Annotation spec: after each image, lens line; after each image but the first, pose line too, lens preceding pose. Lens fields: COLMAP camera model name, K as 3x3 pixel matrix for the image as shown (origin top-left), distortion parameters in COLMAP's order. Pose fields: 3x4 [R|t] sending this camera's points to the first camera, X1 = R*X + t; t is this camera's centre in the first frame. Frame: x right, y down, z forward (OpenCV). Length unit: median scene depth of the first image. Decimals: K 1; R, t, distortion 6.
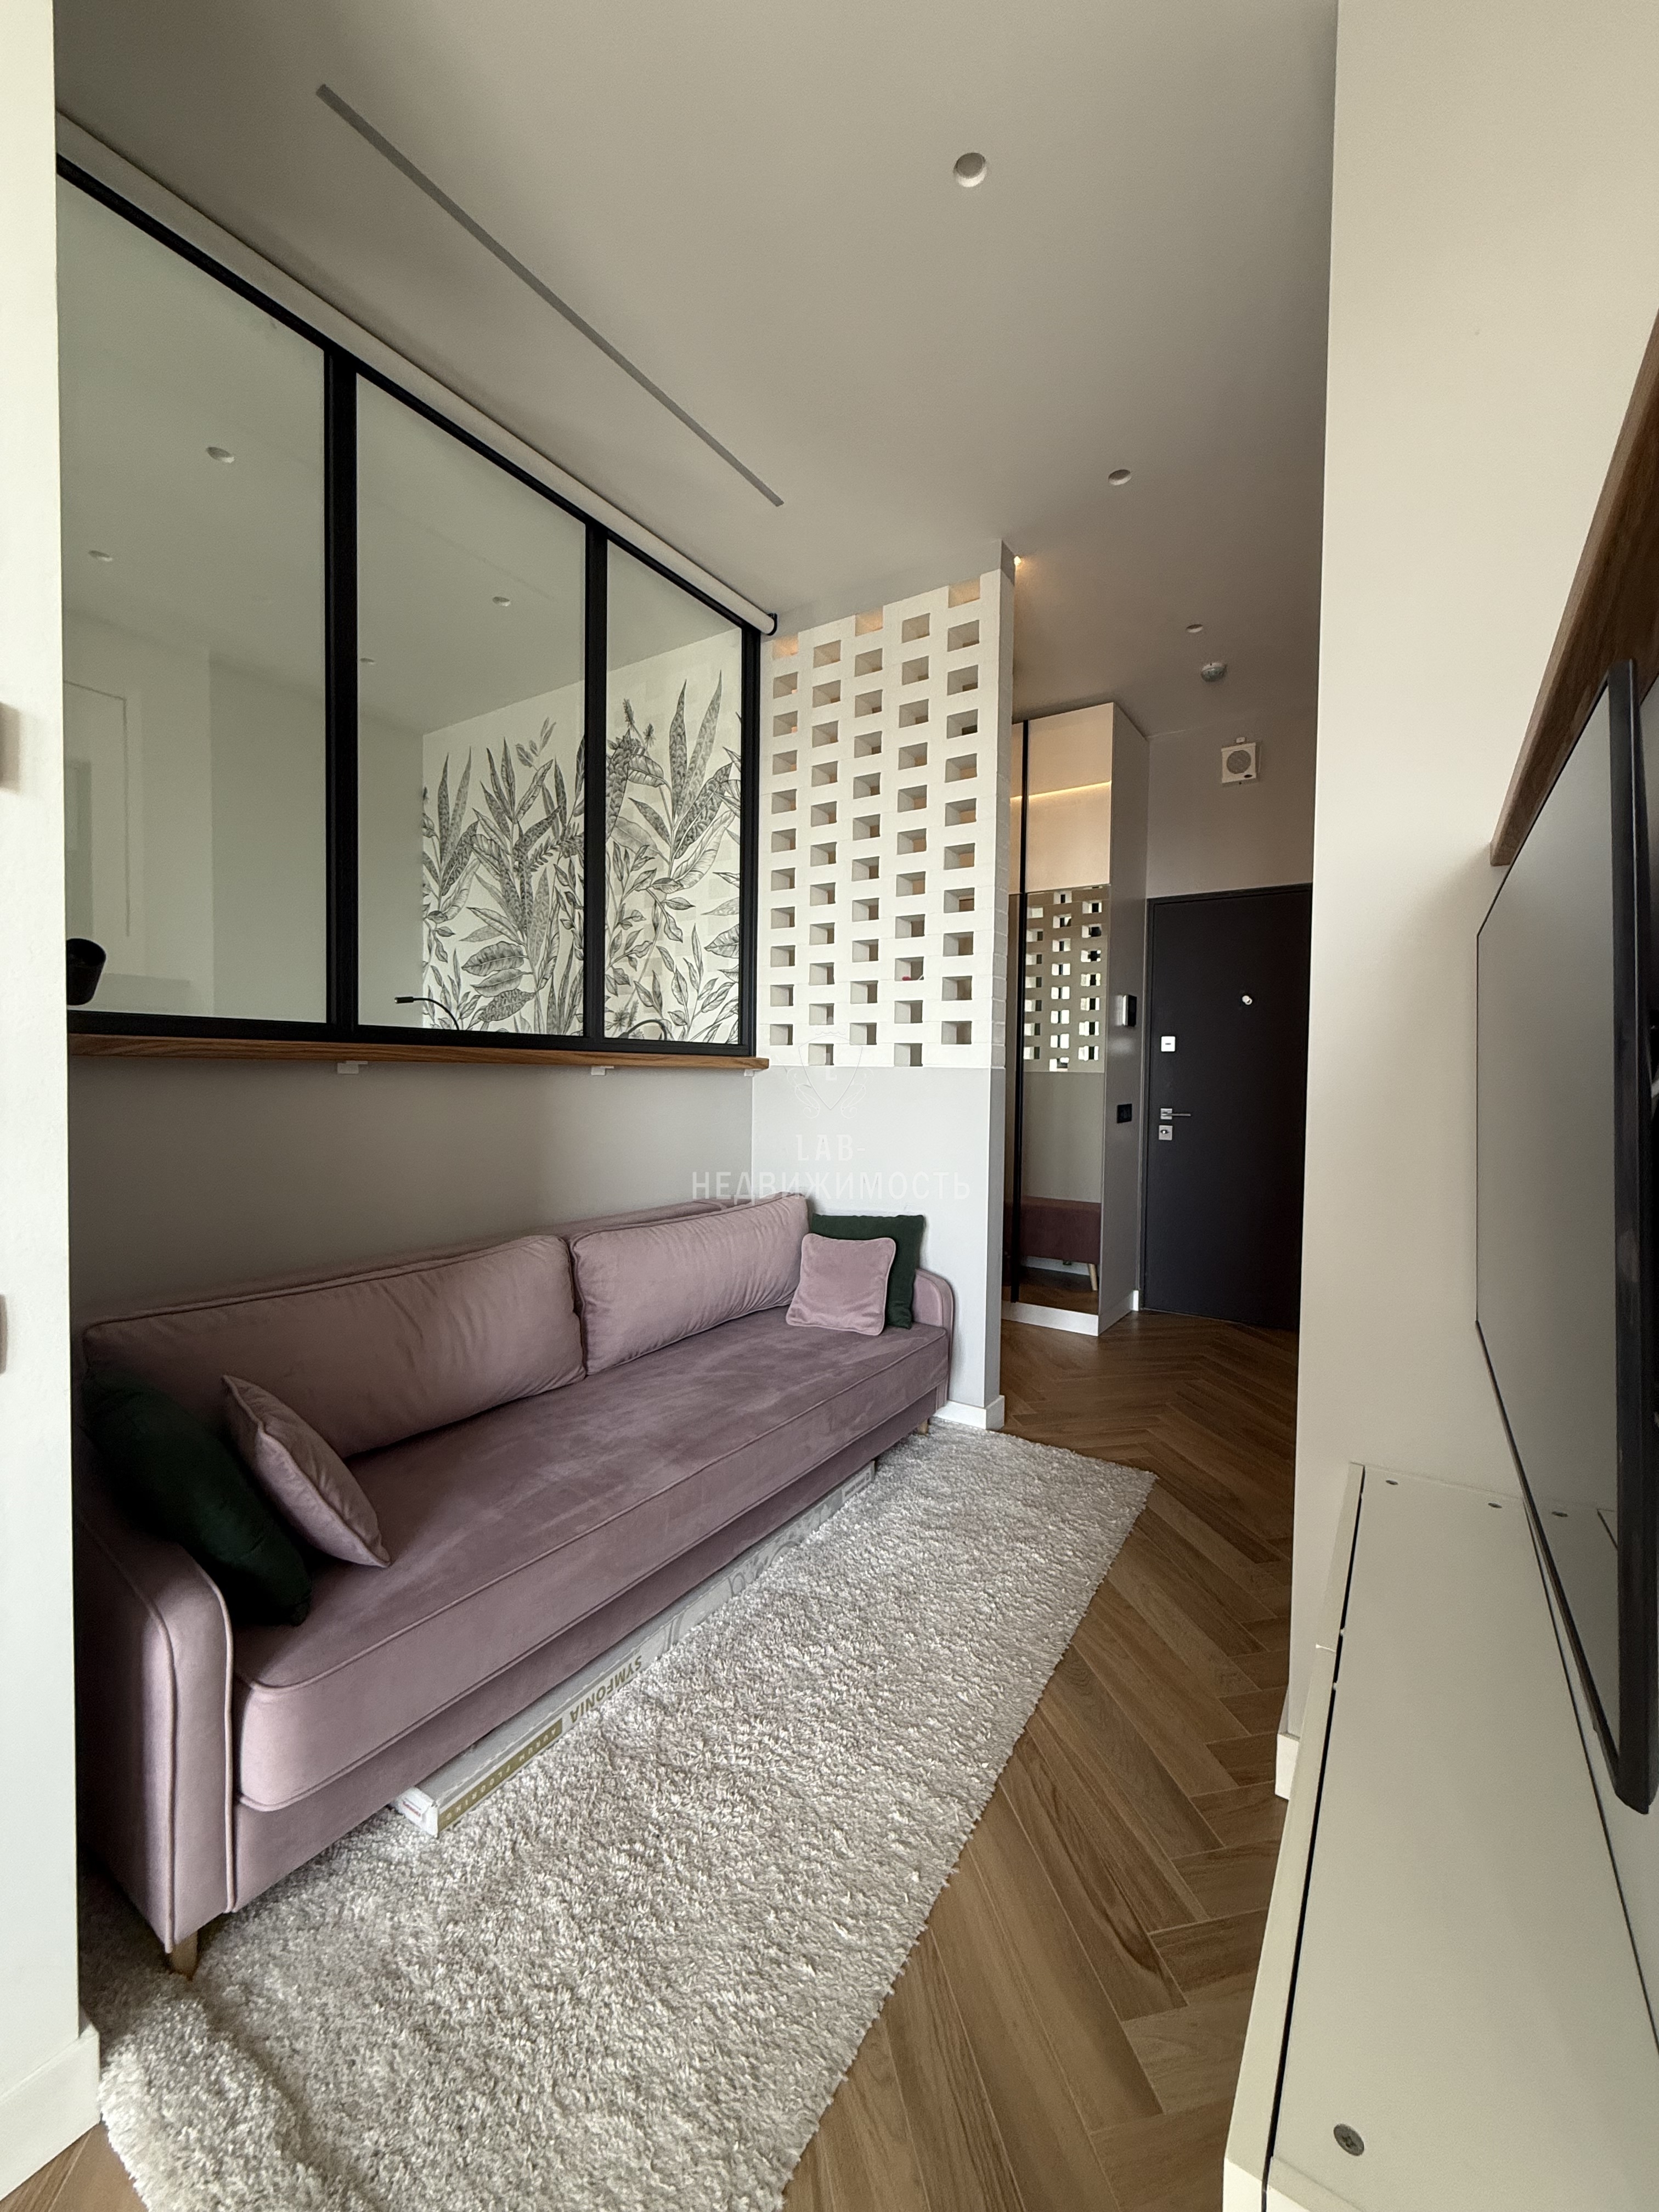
lens RADIAL K [[880.9, 0, 828.7], [0, 880.9, 1093.5], [0, 0, 1]] dist [-0.001583, 0.000020]
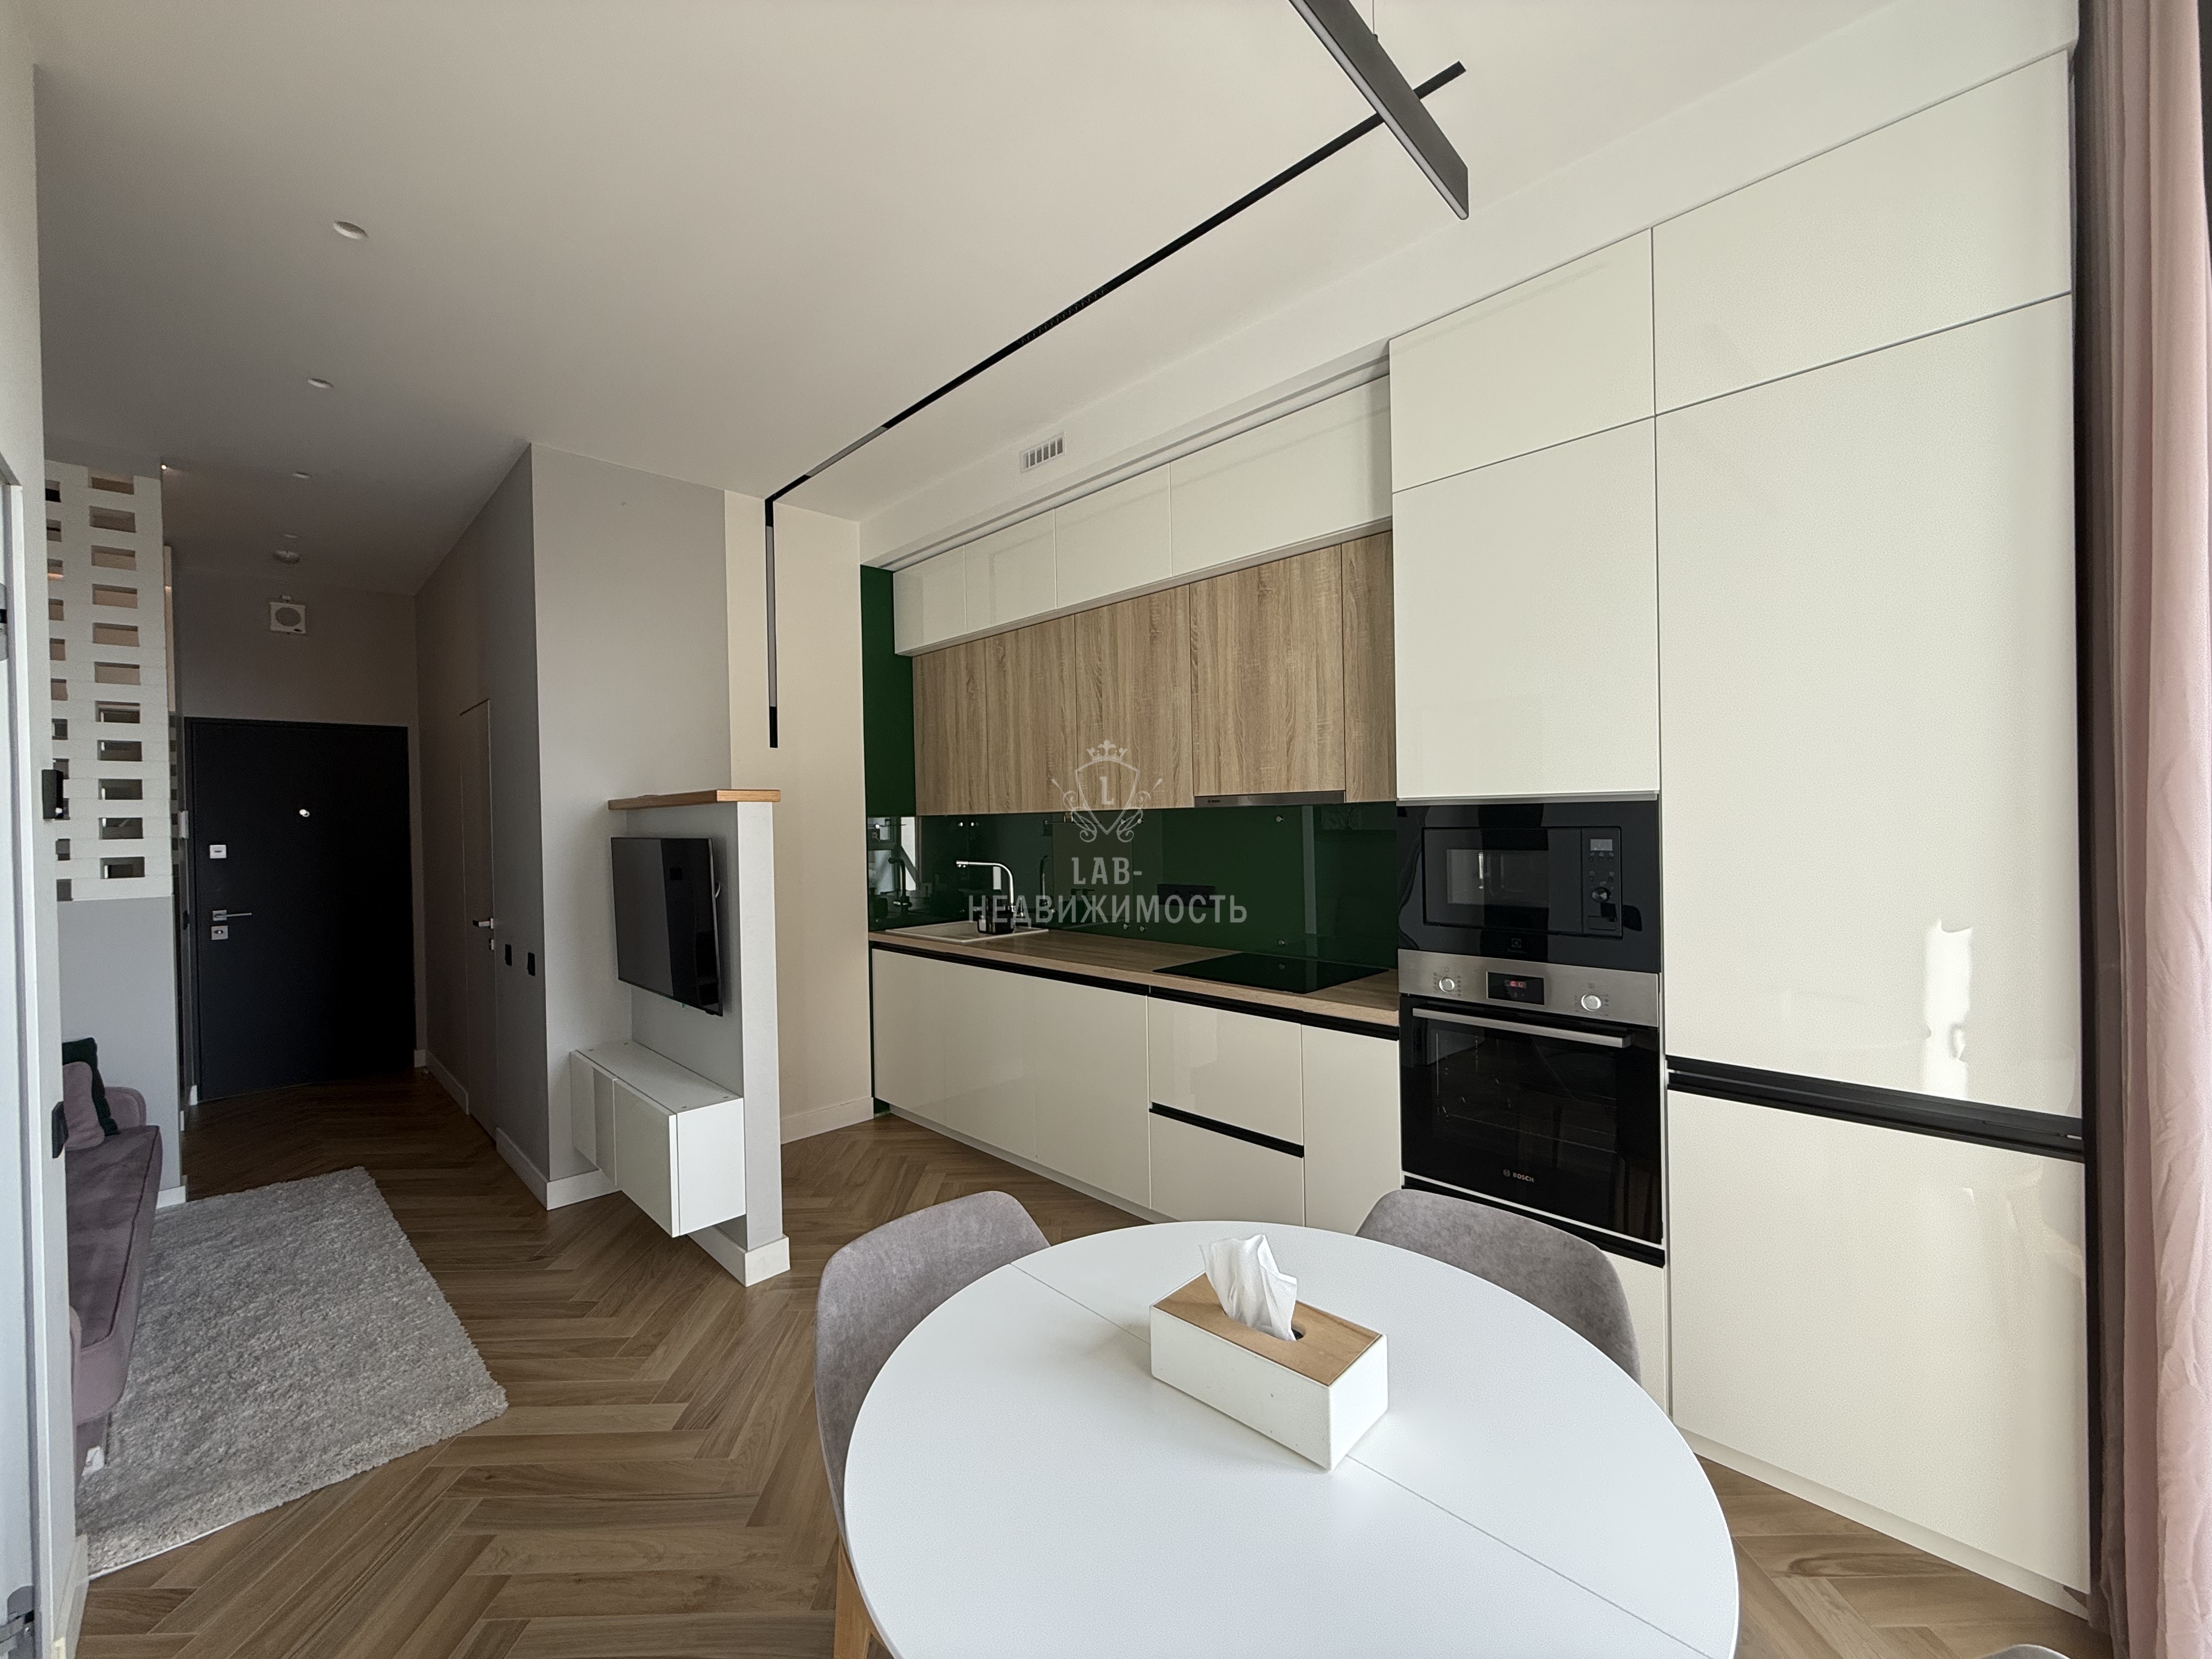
lens RADIAL K [[880.9, 0, 1105.4], [0, 880.9, 826.4], [0, 0, 1]] dist [-0.001583, 0.000020]
pose [[0.200876, -0.030061, 0.979155, -0.565757], [0.051699, 0.998461, 0.020047, -0.064226], [-0.978252, 0.046595, 0.202121, -0.368967]]
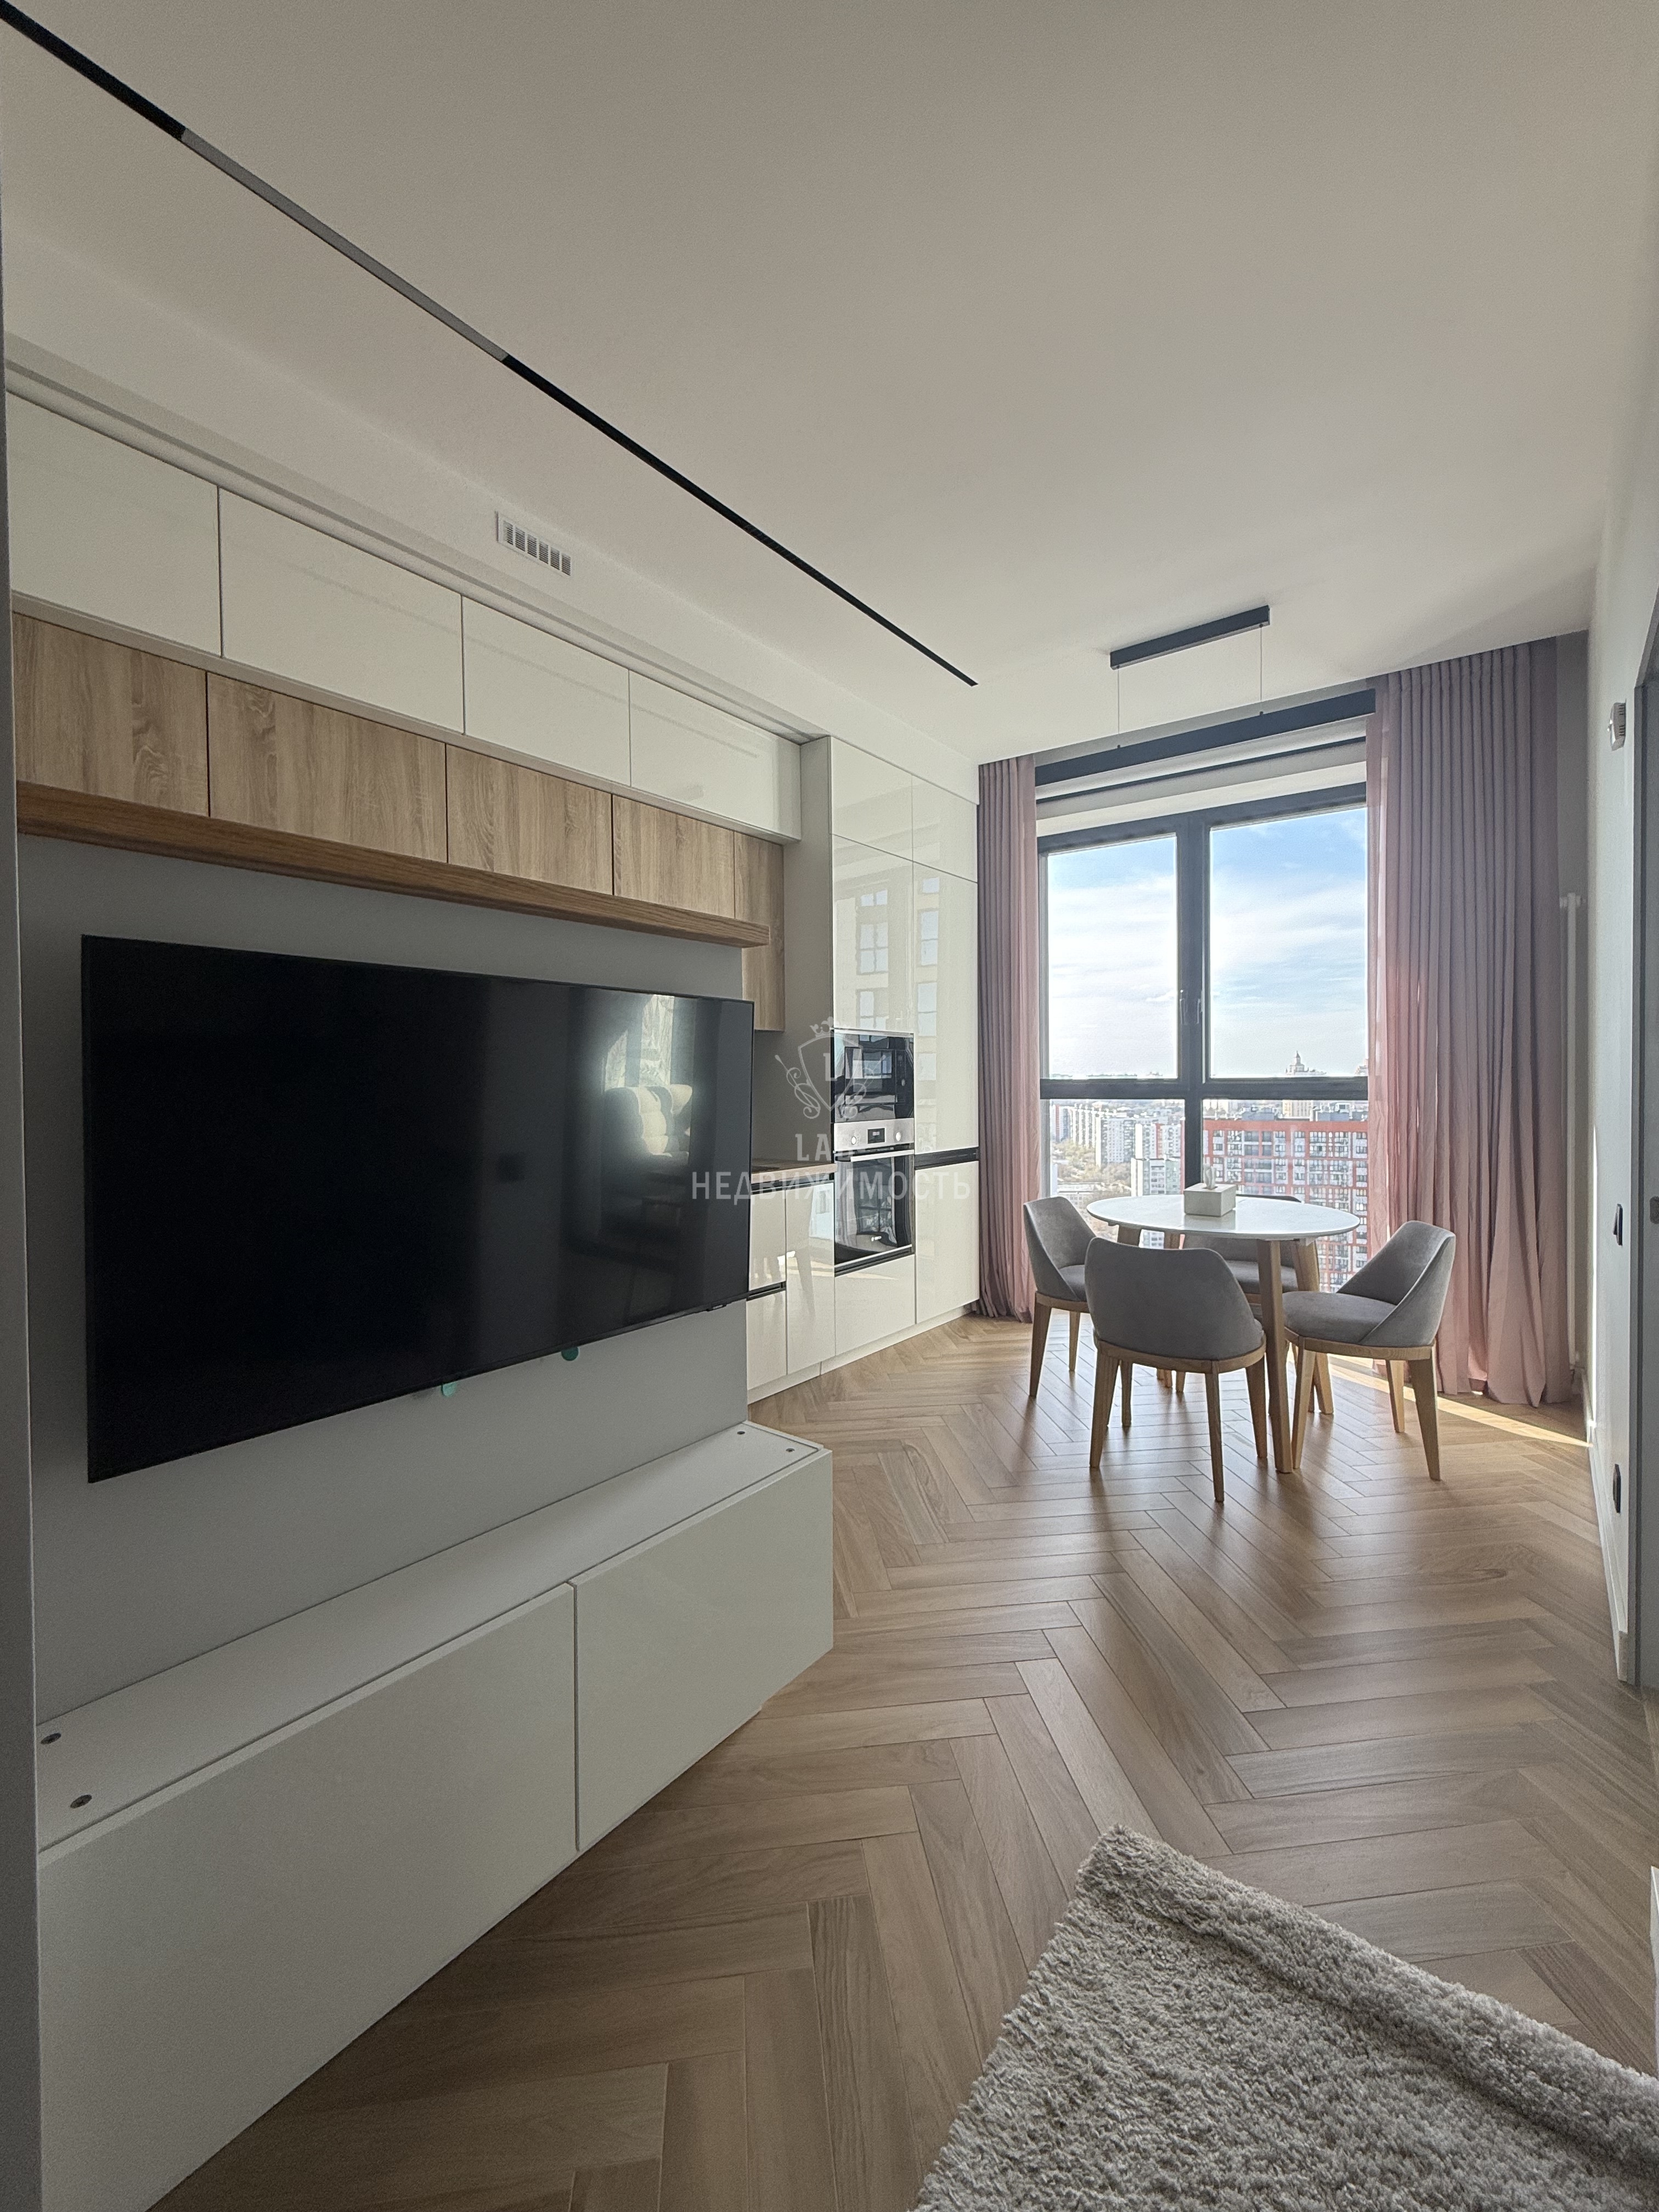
lens RADIAL K [[880.9, 0, 837.4], [0, 880.9, 1101.9], [0, 0, 1]] dist [-0.001583, 0.000020]
pose [[-0.996756, -0.003478, 0.080411, 0.026222], [0.000491, 0.998785, 0.049283, -0.024859], [-0.080485, 0.049162, -0.995543, 0.568931]]
